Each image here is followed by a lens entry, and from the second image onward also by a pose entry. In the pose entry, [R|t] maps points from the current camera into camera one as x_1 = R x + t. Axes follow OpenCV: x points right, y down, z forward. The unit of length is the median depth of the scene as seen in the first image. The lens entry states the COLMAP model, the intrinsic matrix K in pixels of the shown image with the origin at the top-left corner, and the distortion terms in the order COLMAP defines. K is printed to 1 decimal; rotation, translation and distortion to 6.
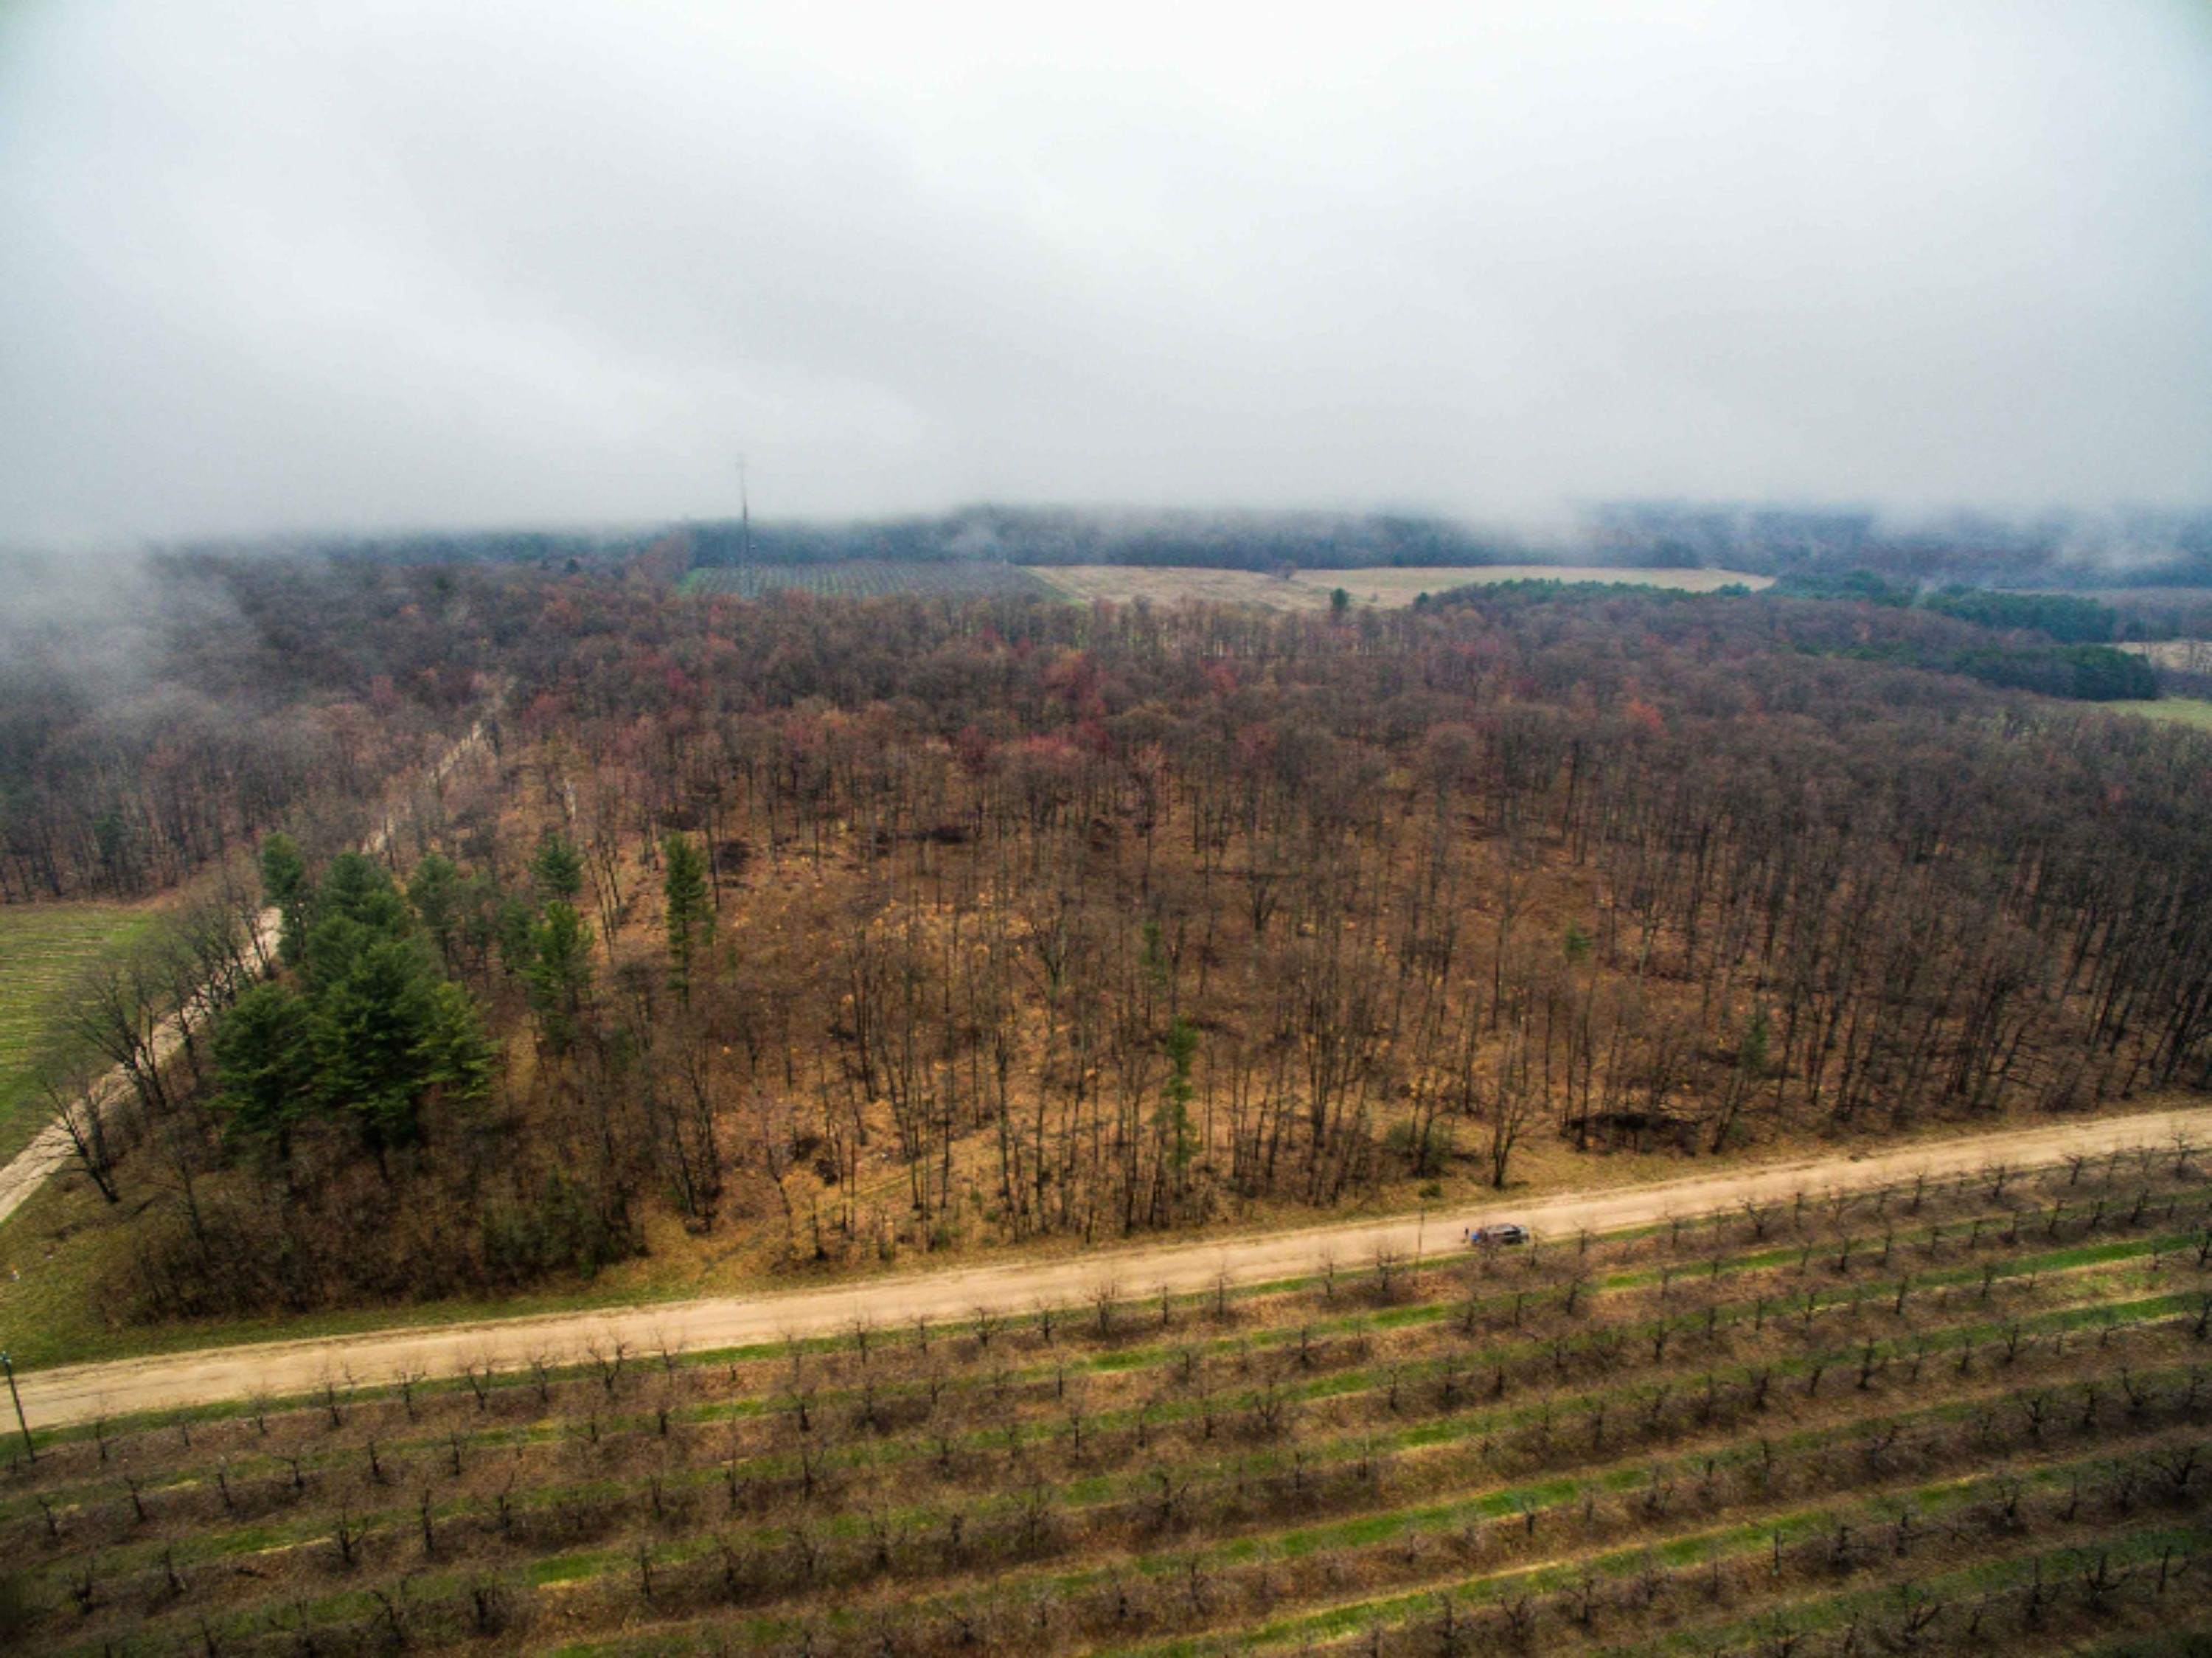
lens RADIAL K [[1283.0, 0, 1108.7], [0, 1283.0, 867.4], [0, 0, 1]] dist [-0.115008, 0.079625]
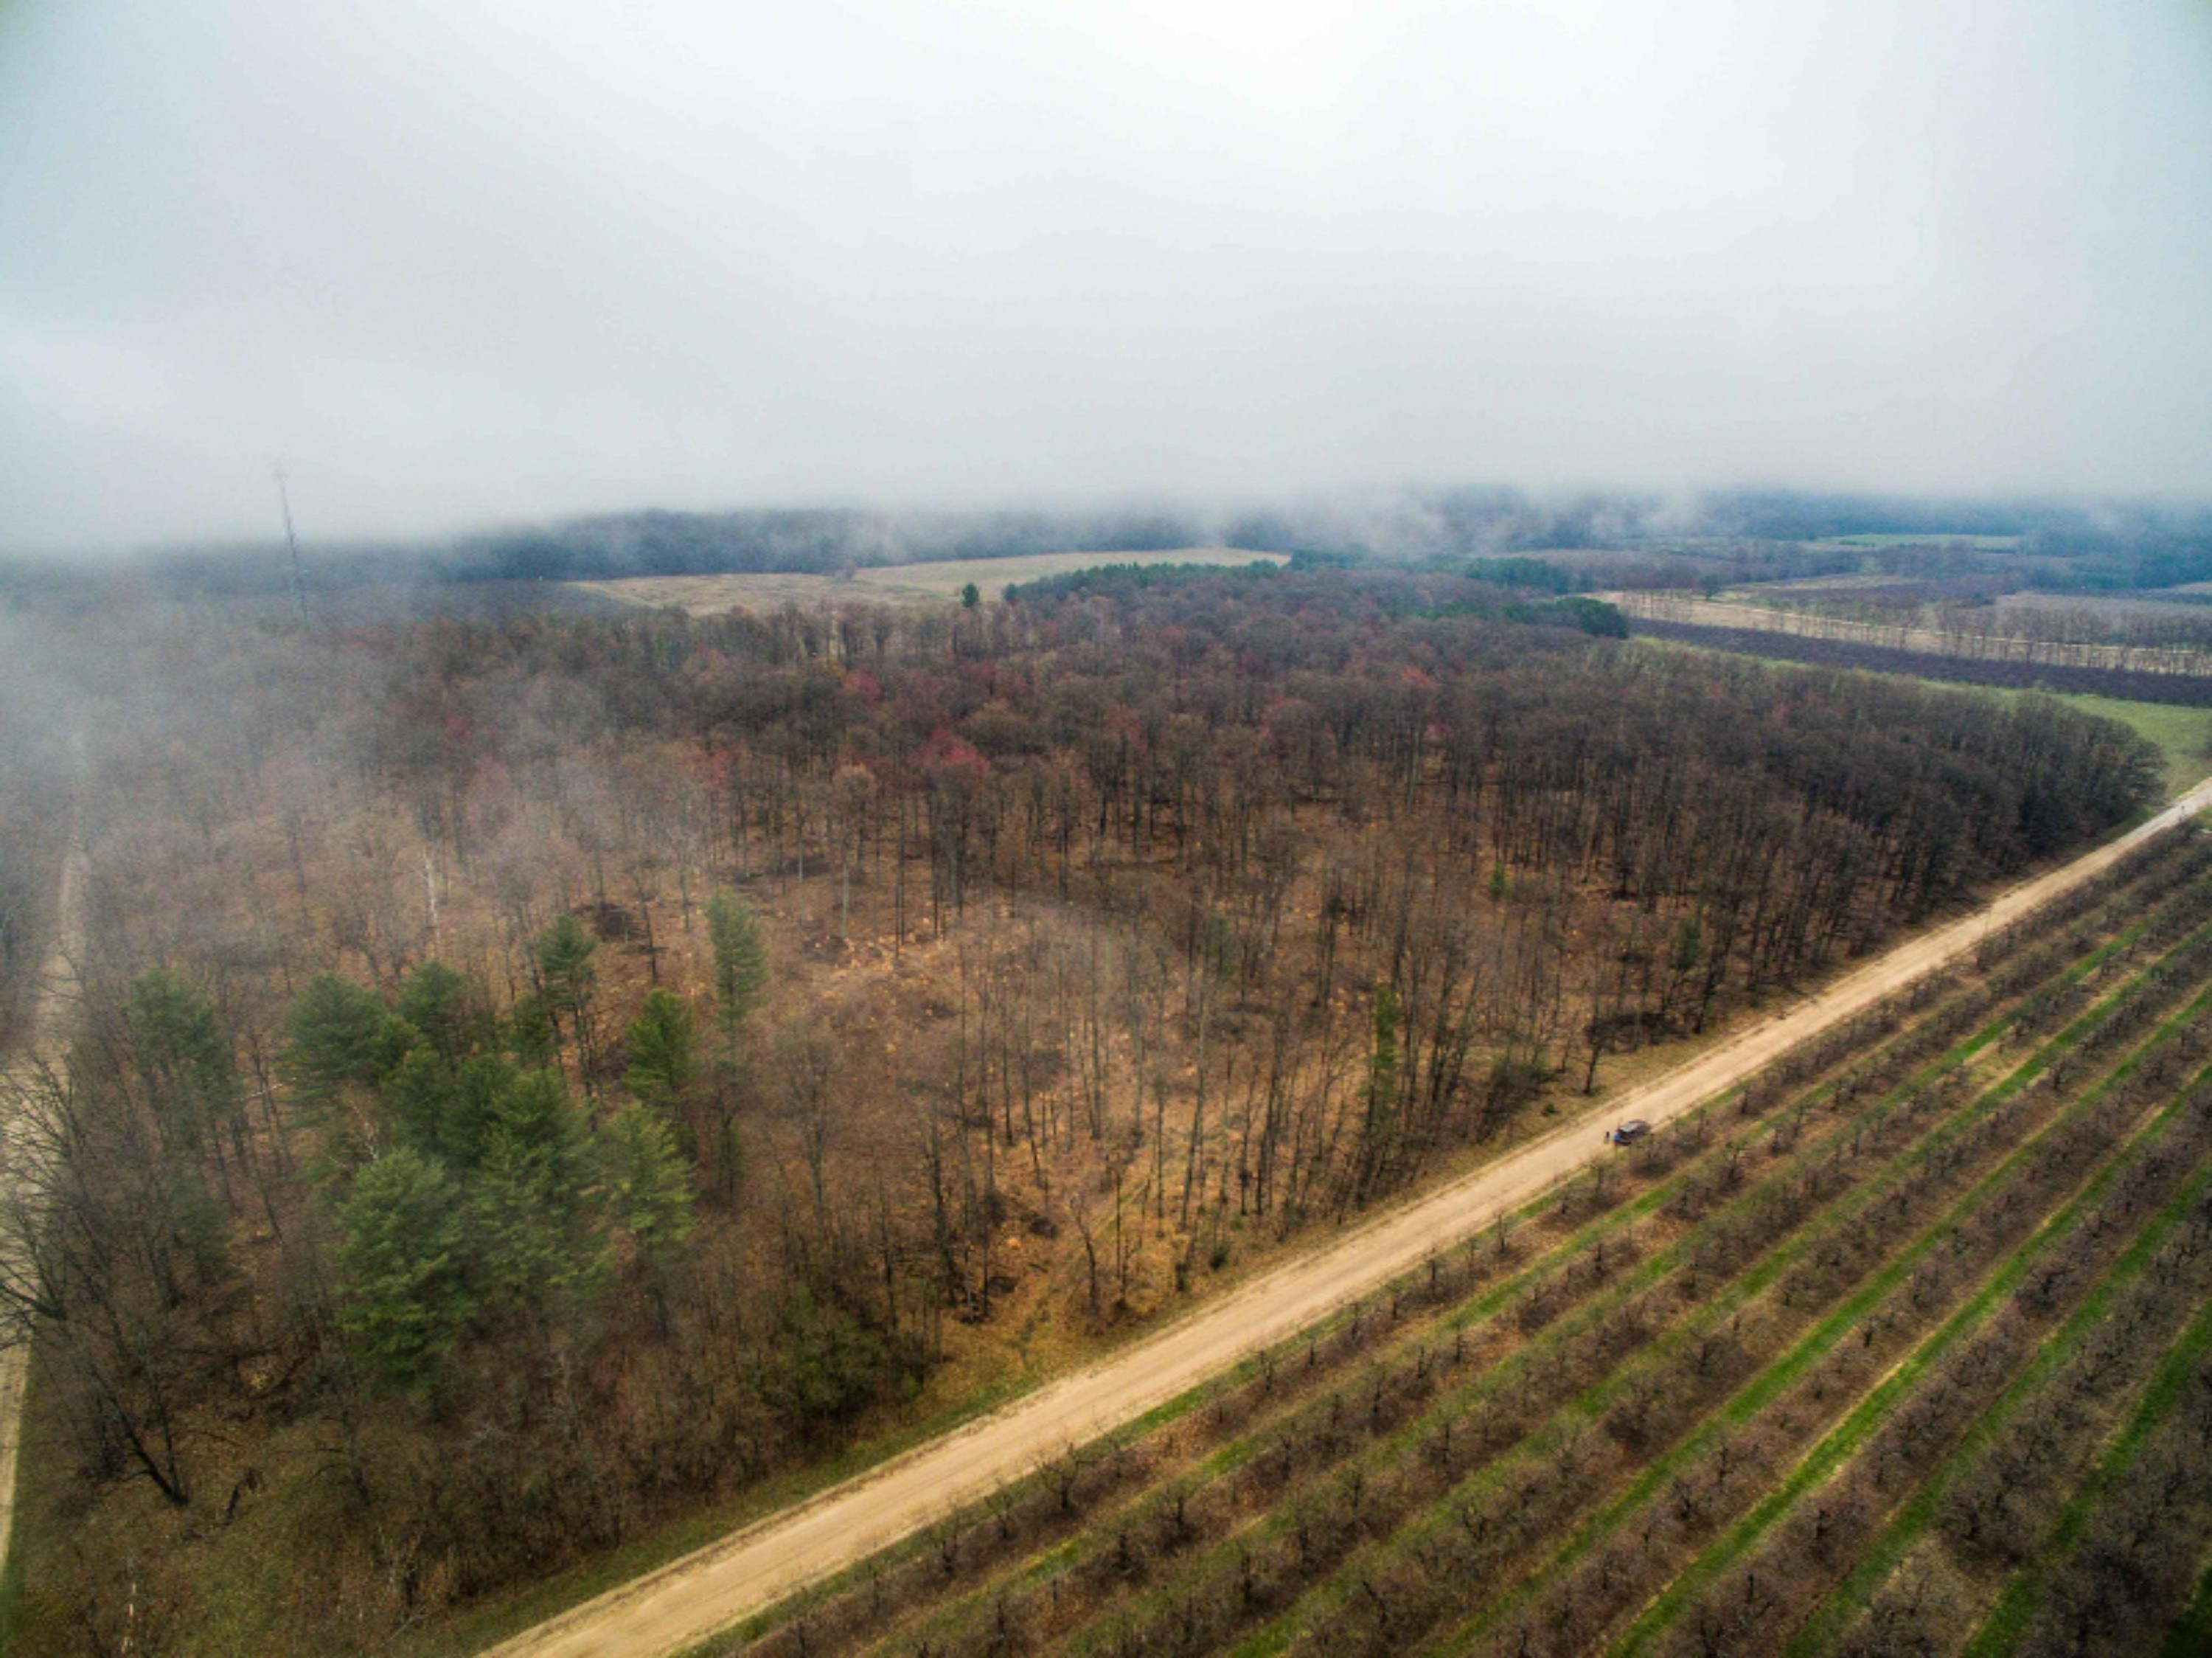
lens RADIAL K [[1283.0, 0, 1108.7], [0, 1283.0, 867.4], [0, 0, 1]] dist [-0.115008, 0.079625]
pose [[0.912301, -0.132518, 0.387487, -0.537955], [0.131541, 0.990881, 0.029174, -0.043798], [-0.387820, 0.024355, 0.921414, 0.121246]]
